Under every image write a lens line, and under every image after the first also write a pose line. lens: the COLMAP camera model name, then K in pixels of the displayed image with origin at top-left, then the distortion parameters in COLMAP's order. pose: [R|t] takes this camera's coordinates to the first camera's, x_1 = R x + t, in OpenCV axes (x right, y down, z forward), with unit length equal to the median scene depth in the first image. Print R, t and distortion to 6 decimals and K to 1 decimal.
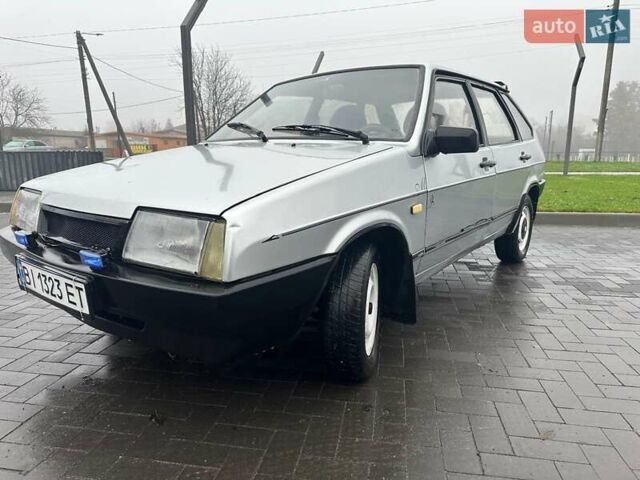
lens RADIAL K [[451.7, 0, 320.0], [0, 451.7, 240.0], [0, 0, 1]] dist [0.072600, -0.093180]
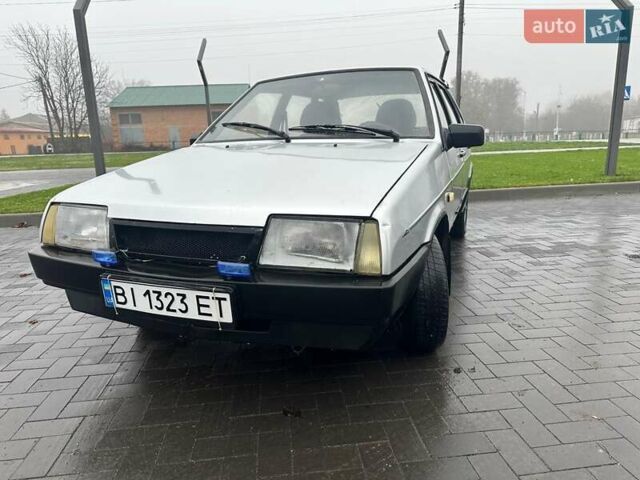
lens RADIAL K [[451.7, 0, 320.0], [0, 451.7, 240.0], [0, 0, 1]] dist [0.072600, -0.093180]
pose [[0.958044, -0.092161, 0.271402, -0.391753], [0.085099, 0.995659, 0.037704, -0.029610], [-0.273698, -0.013026, 0.961727, -0.019044]]
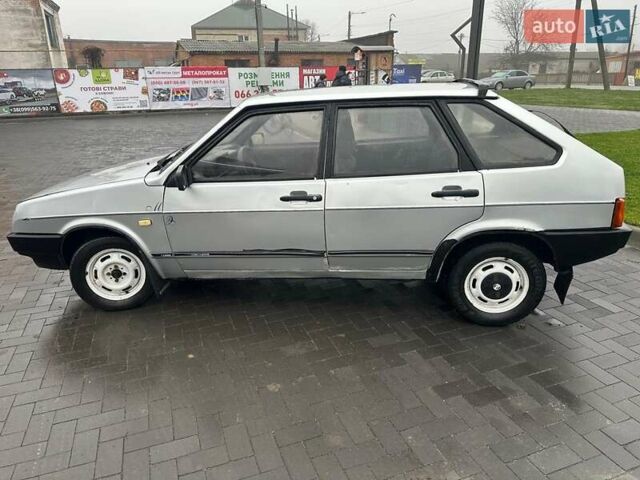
lens RADIAL K [[451.7, 0, 320.0], [0, 451.7, 240.0], [0, 0, 1]] dist [0.072600, -0.093180]
pose [[0.492849, 0.282424, -0.823005, 1.488143], [-0.141006, 0.959279, 0.244748, -0.394785], [0.858614, -0.004575, 0.512603, 0.674071]]
